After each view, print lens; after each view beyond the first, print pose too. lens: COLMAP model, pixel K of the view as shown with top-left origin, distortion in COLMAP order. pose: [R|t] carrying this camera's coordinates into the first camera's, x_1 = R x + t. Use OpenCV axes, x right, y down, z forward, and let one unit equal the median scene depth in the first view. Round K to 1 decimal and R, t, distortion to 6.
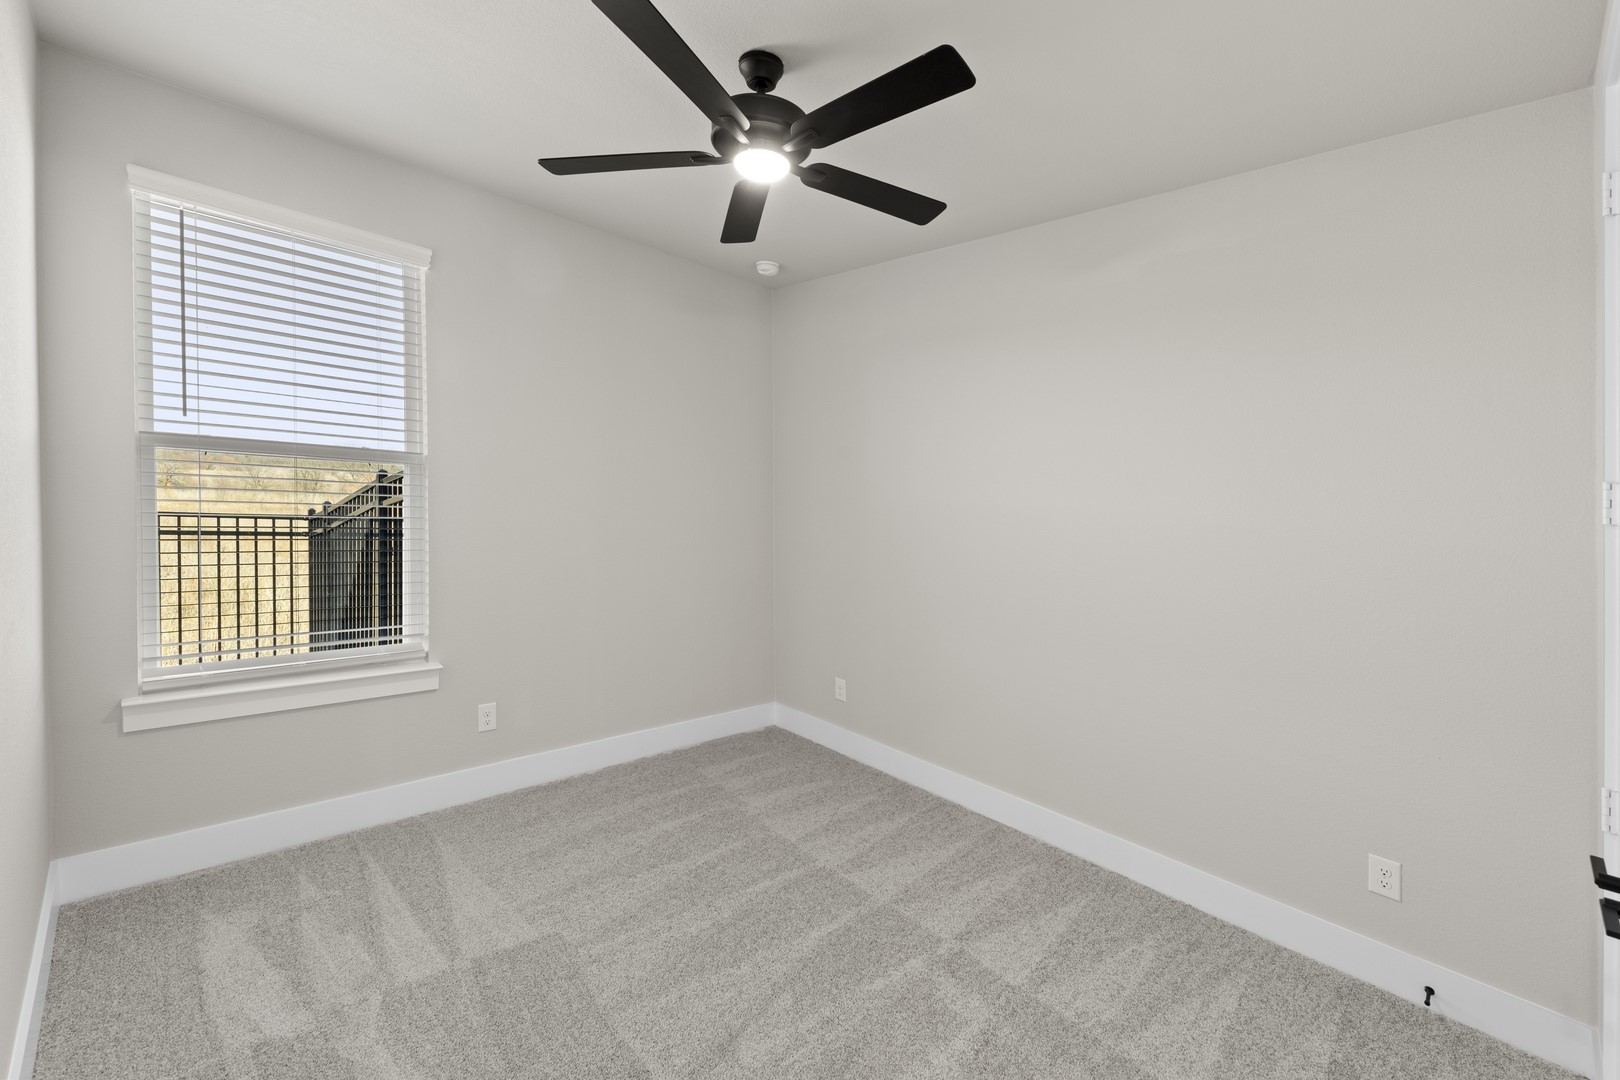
lens RADIAL K [[617.3, 0, 803.0], [0, 617.3, 533.4], [0, 0, 1]] dist [-0.012658, -0.000117]
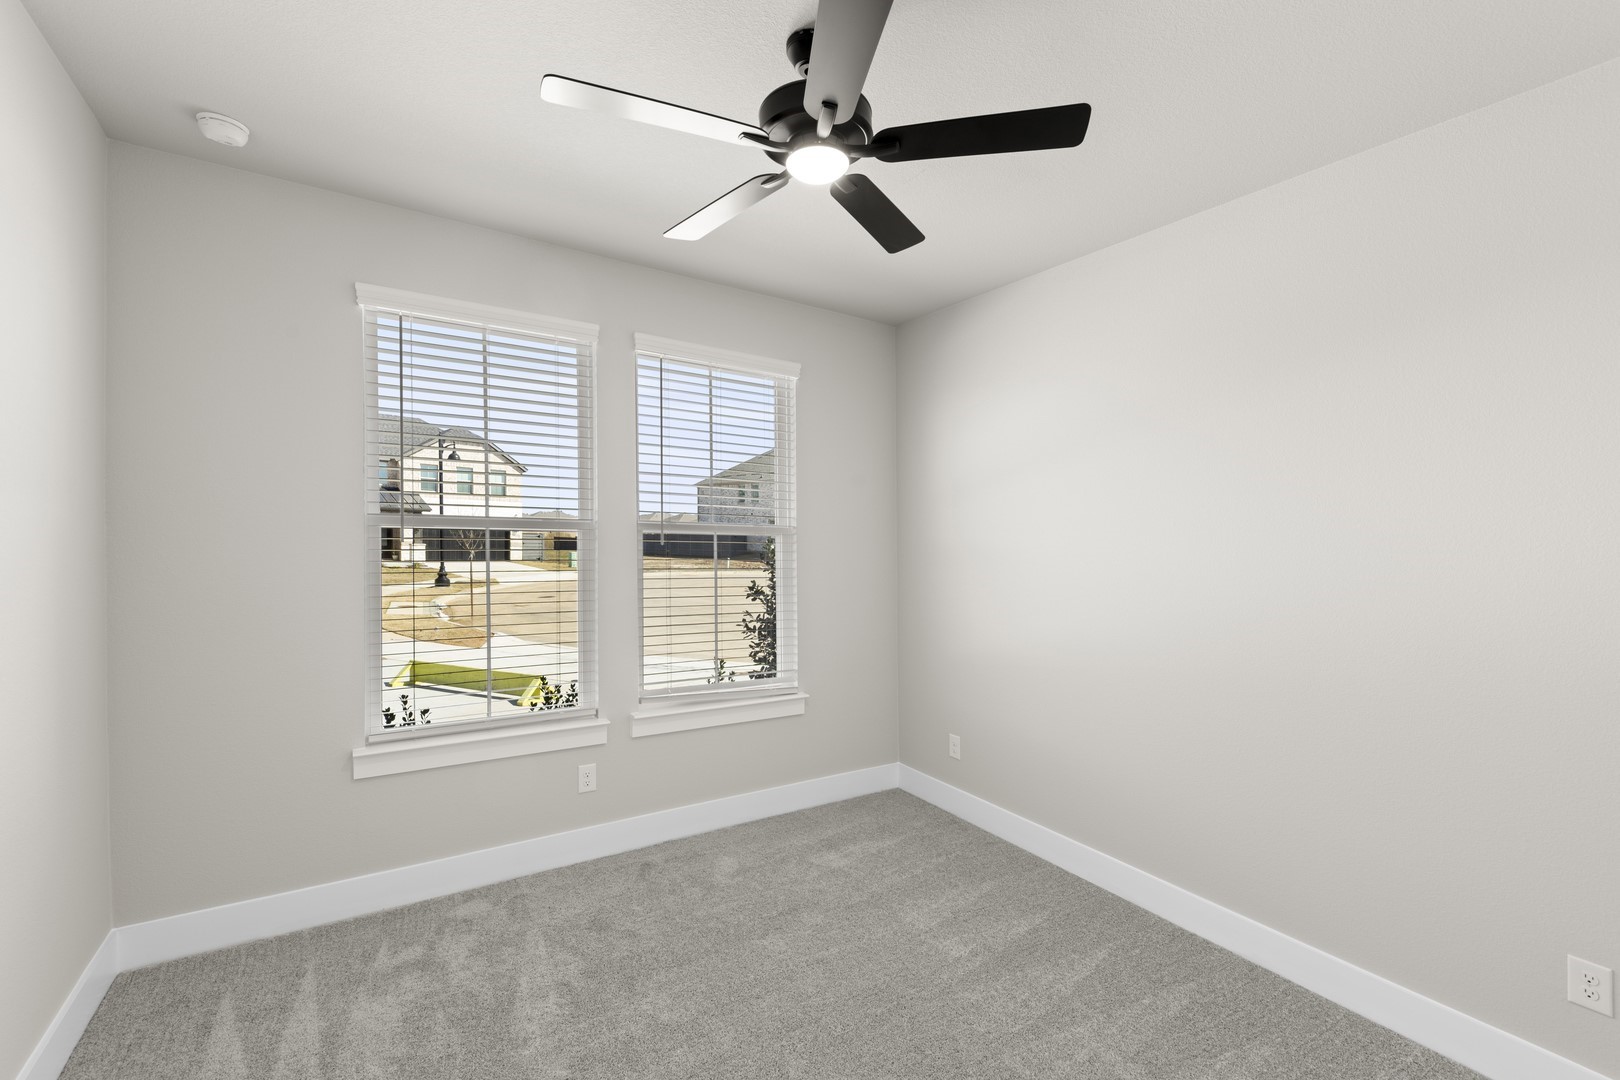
lens RADIAL K [[662.4, 0, 809.0], [0, 662.4, 591.6], [0, 0, 1]] dist [-0.036227, -0.000028]
pose [[0.991247, -0.036567, -0.126853, -0.123452], [0.038101, 0.999227, 0.009683, -0.001786], [0.126401, -0.014432, 0.991874, -0.100395]]
